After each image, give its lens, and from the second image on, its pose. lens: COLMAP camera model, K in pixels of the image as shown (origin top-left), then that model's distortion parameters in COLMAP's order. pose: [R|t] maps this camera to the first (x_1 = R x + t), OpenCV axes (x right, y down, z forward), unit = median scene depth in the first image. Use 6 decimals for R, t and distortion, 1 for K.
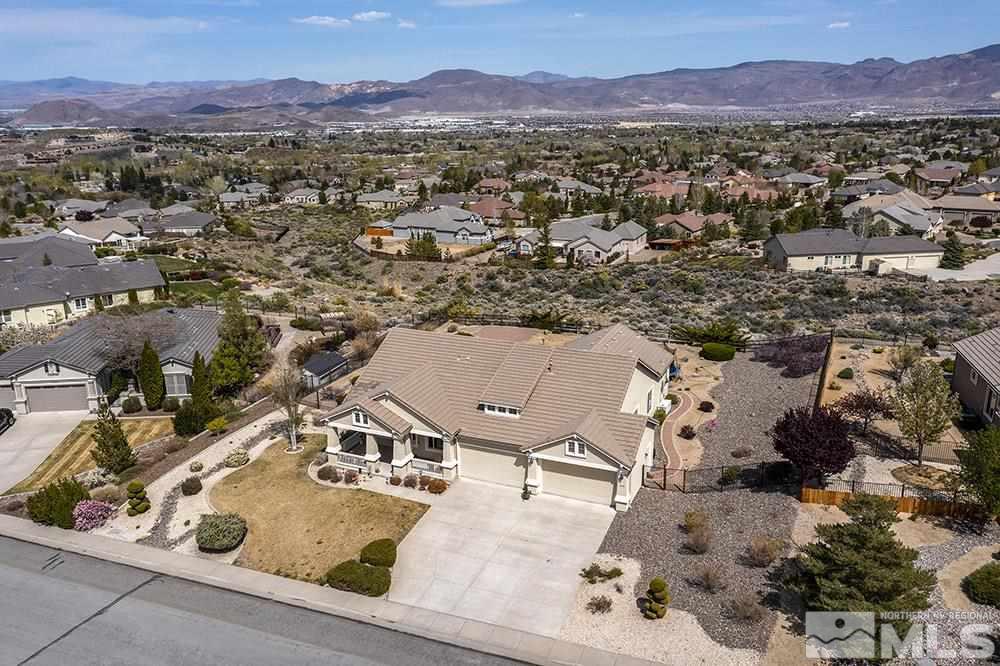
lens RADIAL K [[774.7, 0, 500.4], [0, 774.7, 348.0], [0, 0, 1]] dist [0.012043, 0.035504]
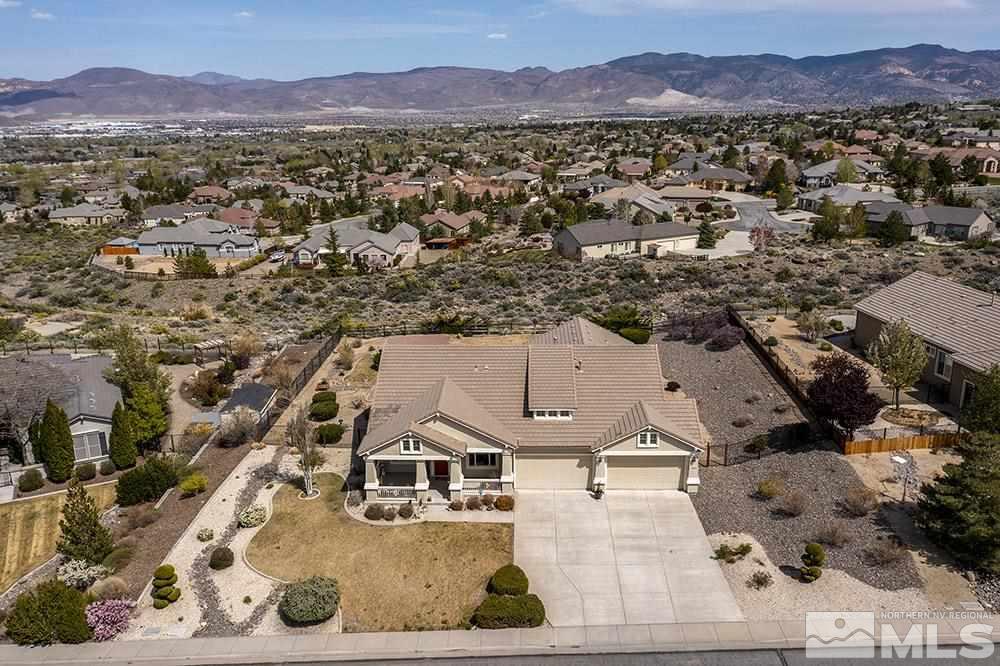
lens RADIAL K [[774.7, 0, 500.4], [0, 774.7, 348.0], [0, 0, 1]] dist [0.012043, 0.035504]
pose [[0.927763, -0.113120, 0.355612, -0.168325], [0.114417, 0.993279, 0.017456, -0.011631], [-0.355197, 0.024493, 0.934471, 0.044969]]
